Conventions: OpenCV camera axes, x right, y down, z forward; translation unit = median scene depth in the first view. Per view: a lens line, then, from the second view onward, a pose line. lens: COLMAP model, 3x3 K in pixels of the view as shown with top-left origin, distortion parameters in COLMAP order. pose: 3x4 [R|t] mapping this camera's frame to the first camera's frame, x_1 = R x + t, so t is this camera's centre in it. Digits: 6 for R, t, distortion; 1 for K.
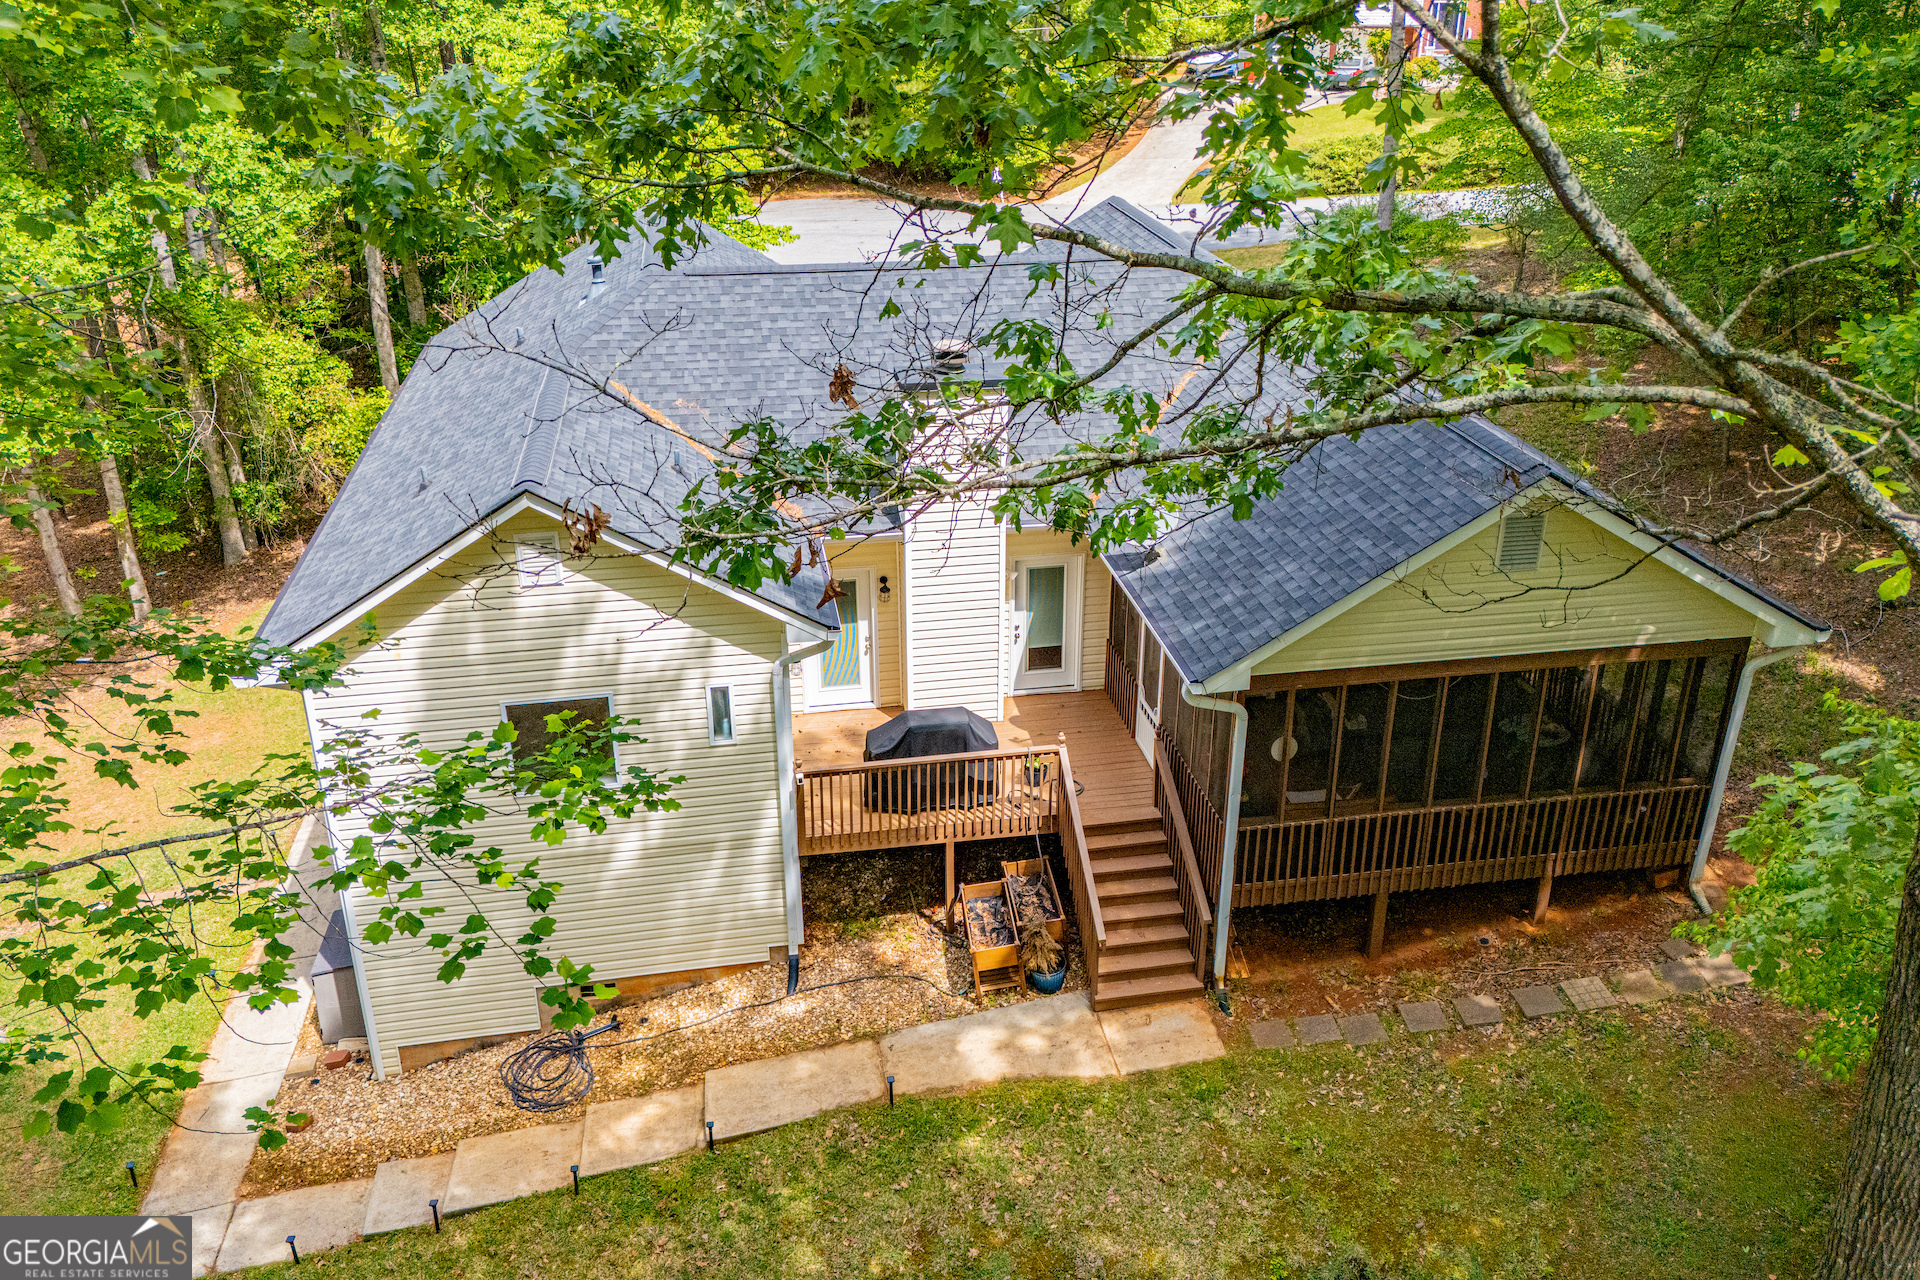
lens RADIAL K [[1419.8, 0, 960.0], [0, 1419.8, 640.0], [0, 0, 1]] dist [0.059007, -0.049514]
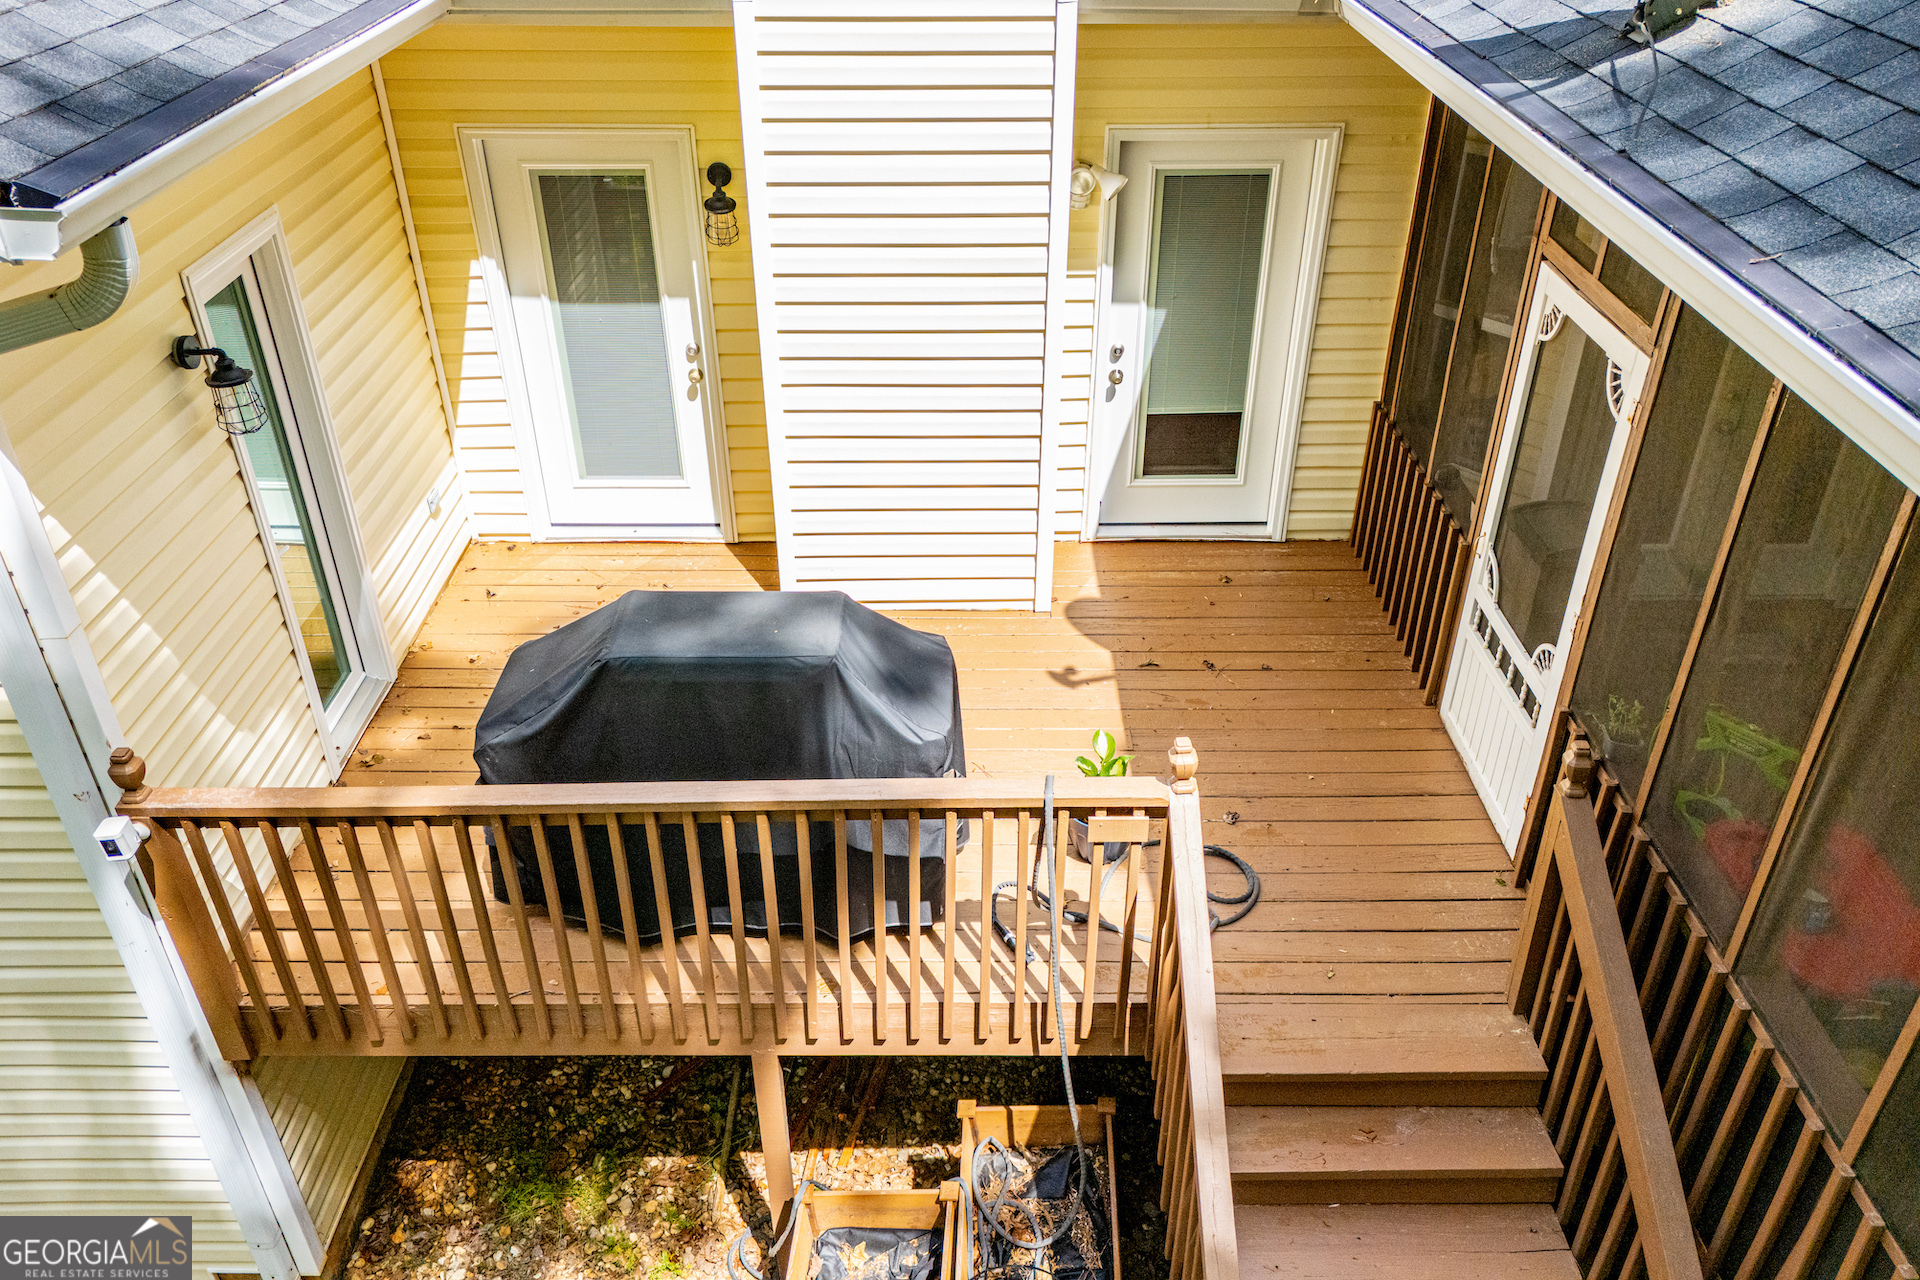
lens RADIAL K [[1419.8, 0, 960.0], [0, 1419.8, 640.0], [0, 0, 1]] dist [0.059007, -0.049514]
pose [[0.988595, 0.086085, -0.123572, 0.056607], [-0.066579, 0.985808, 0.154112, 0.011064], [0.135085, -0.144127, 0.980296, 0.686018]]
